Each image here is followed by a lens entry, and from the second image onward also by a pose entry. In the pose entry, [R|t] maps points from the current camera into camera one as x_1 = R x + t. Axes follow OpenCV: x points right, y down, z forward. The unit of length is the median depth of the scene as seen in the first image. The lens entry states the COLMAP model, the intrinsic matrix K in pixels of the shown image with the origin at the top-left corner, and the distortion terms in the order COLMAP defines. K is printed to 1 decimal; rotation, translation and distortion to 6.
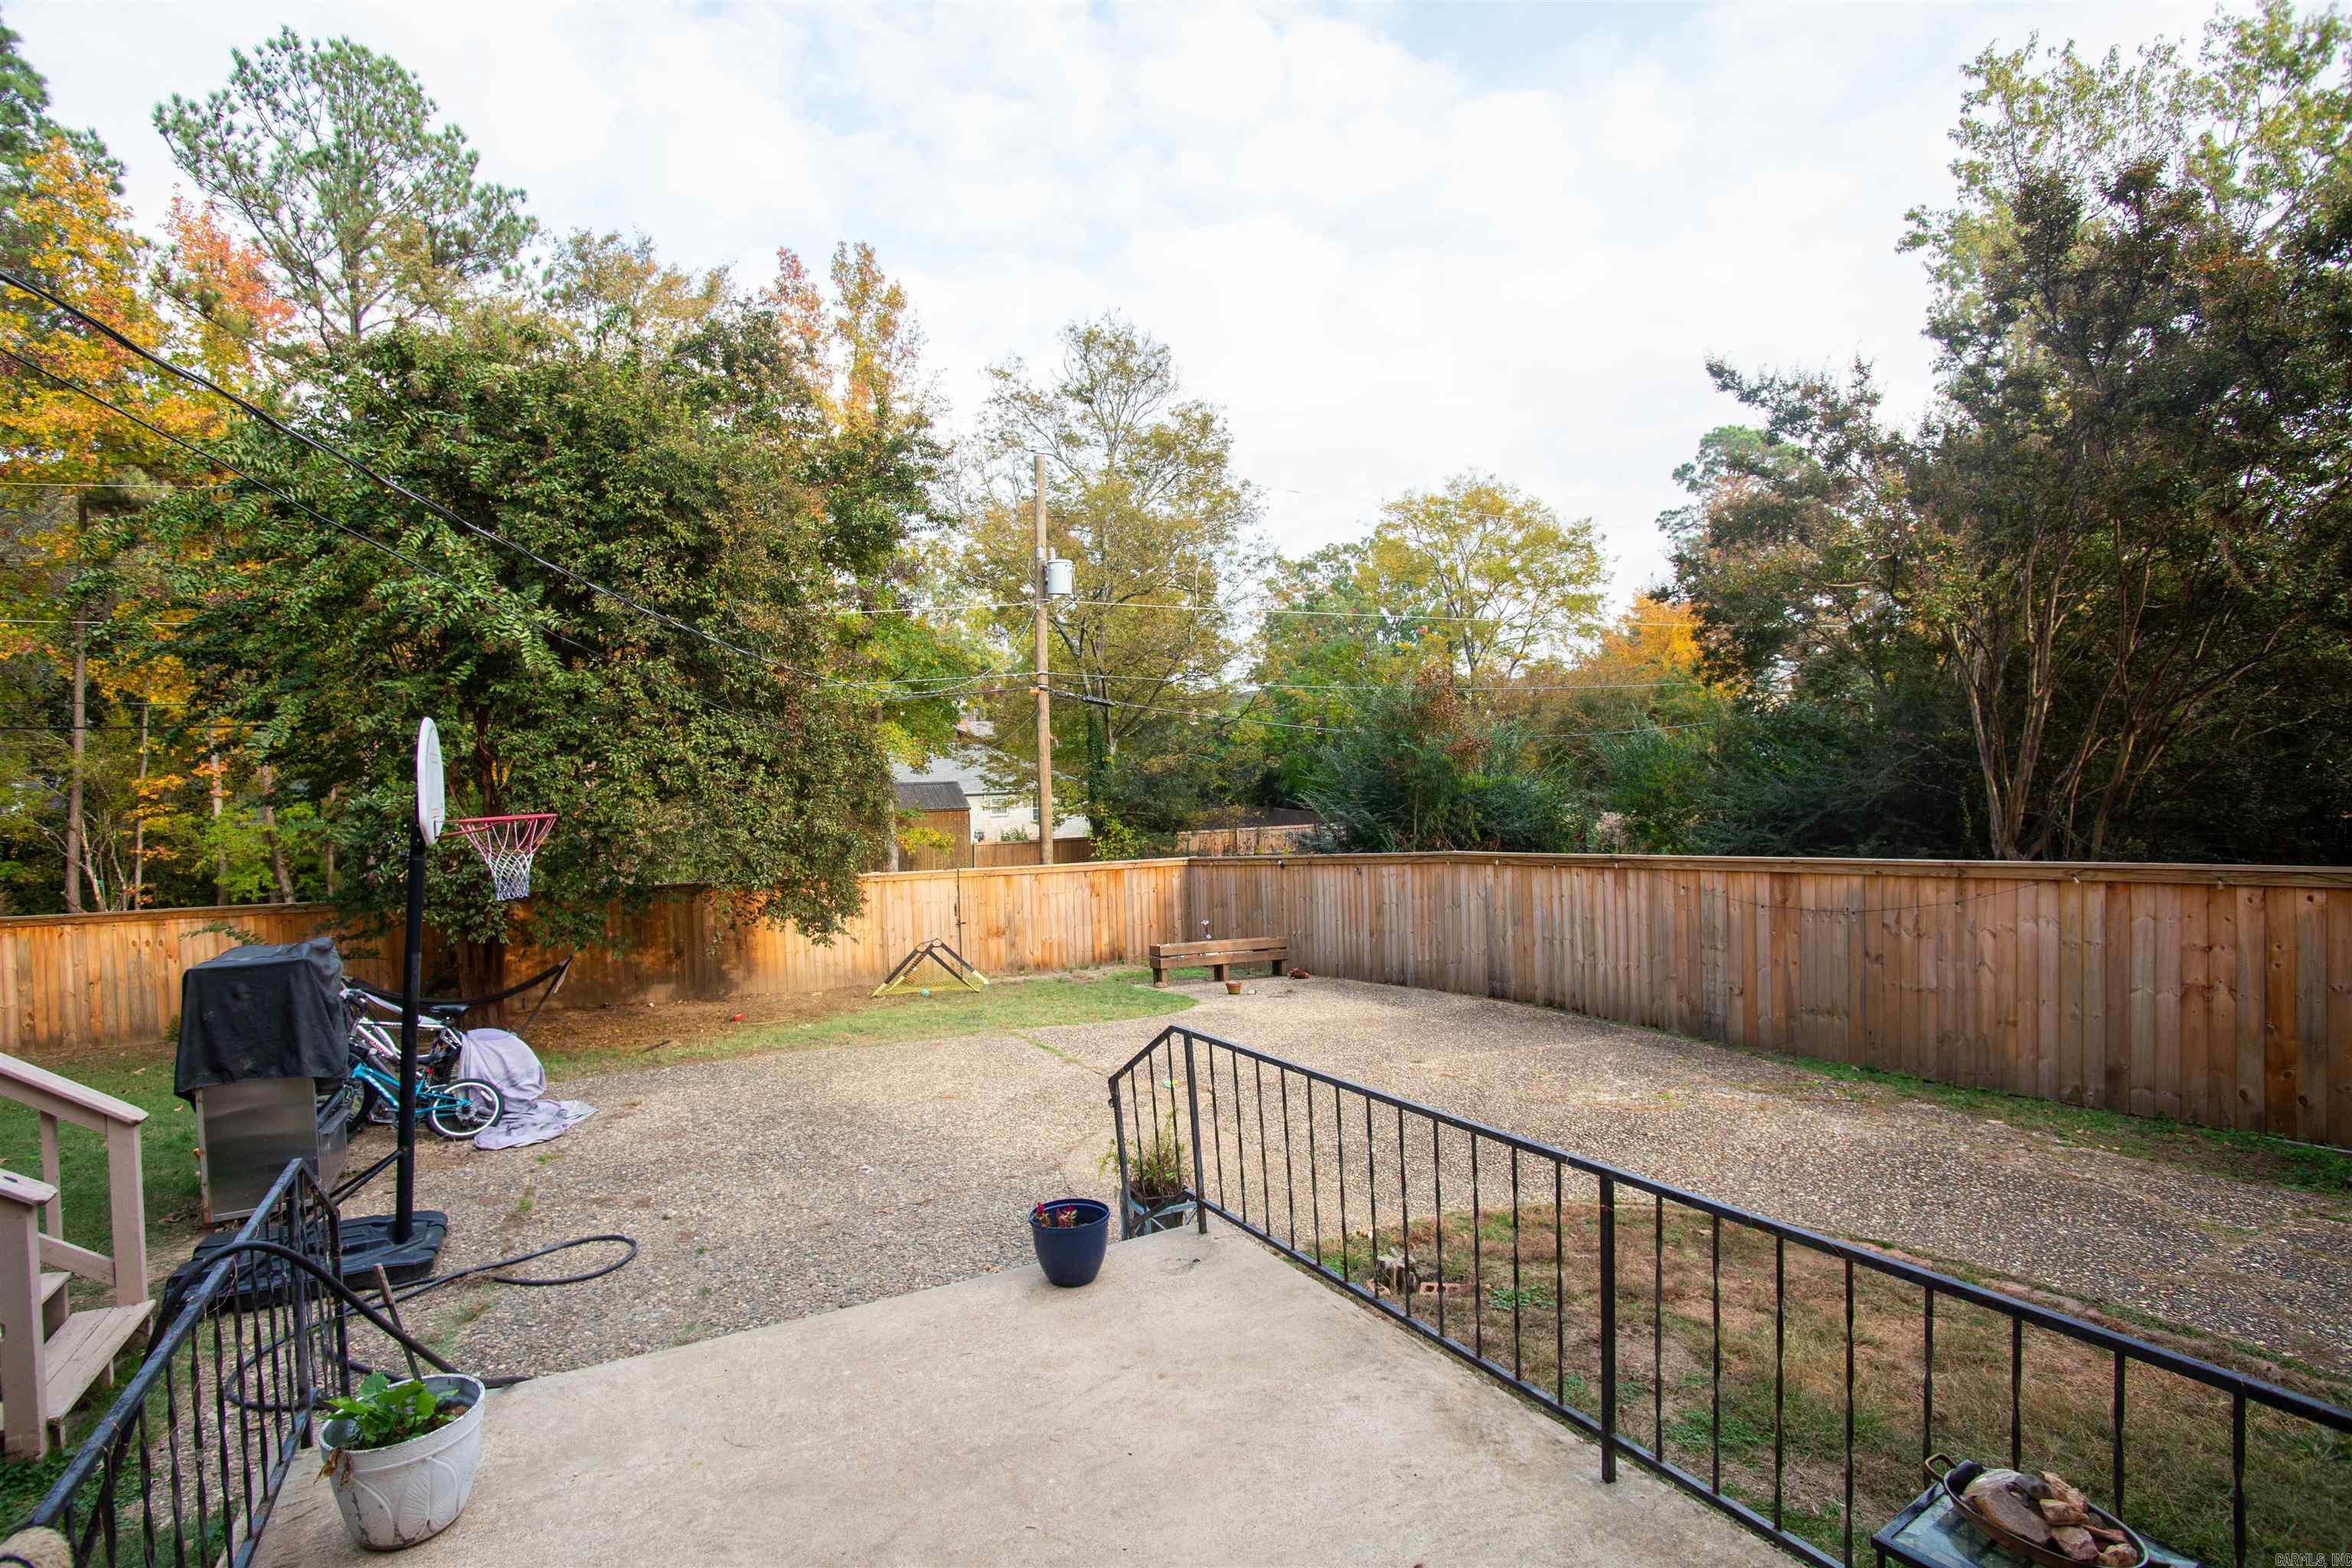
lens RADIAL K [[1148.9, 0, 1160.7], [0, 1148.9, 789.5], [0, 0, 1]] dist [-0.083238, 0.036139]
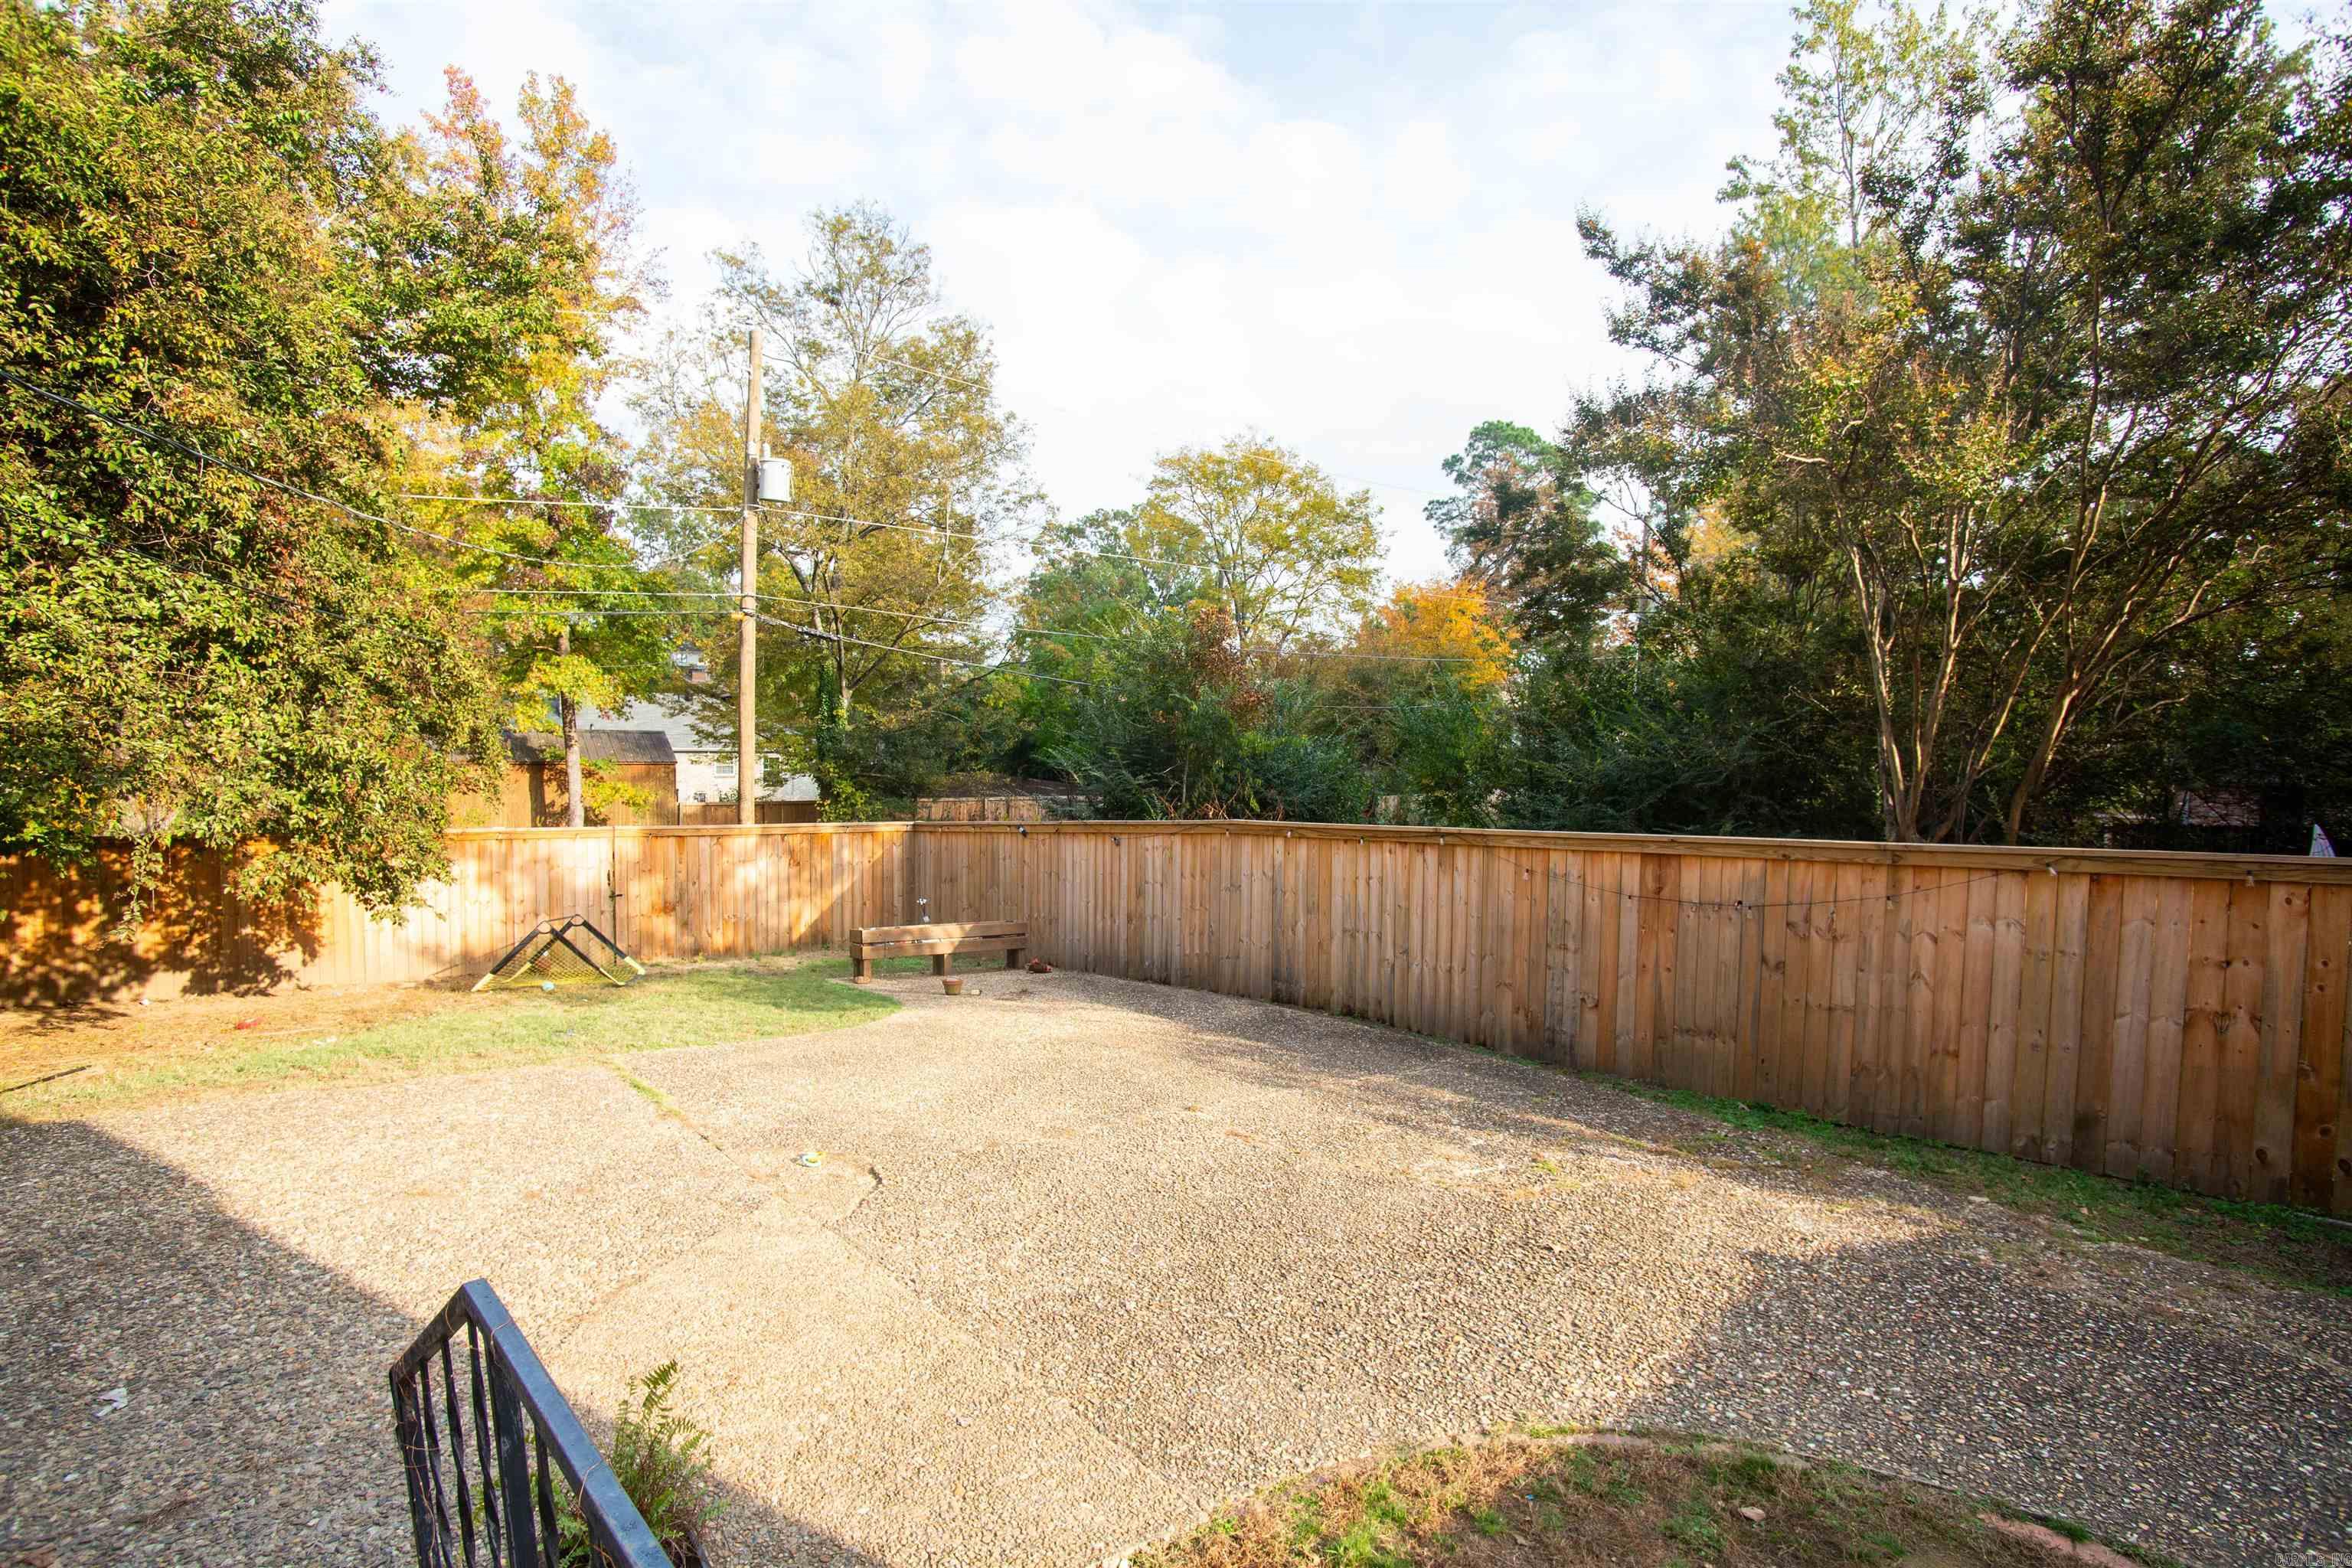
lens RADIAL K [[1148.9, 0, 1160.7], [0, 1148.9, 789.5], [0, 0, 1]] dist [-0.083238, 0.036139]
pose [[0.977486, 0.036754, 0.207777, 0.018059], [-0.040774, 0.999054, 0.015097, 0.011289], [-0.207025, -0.023229, 0.978060, 0.108605]]
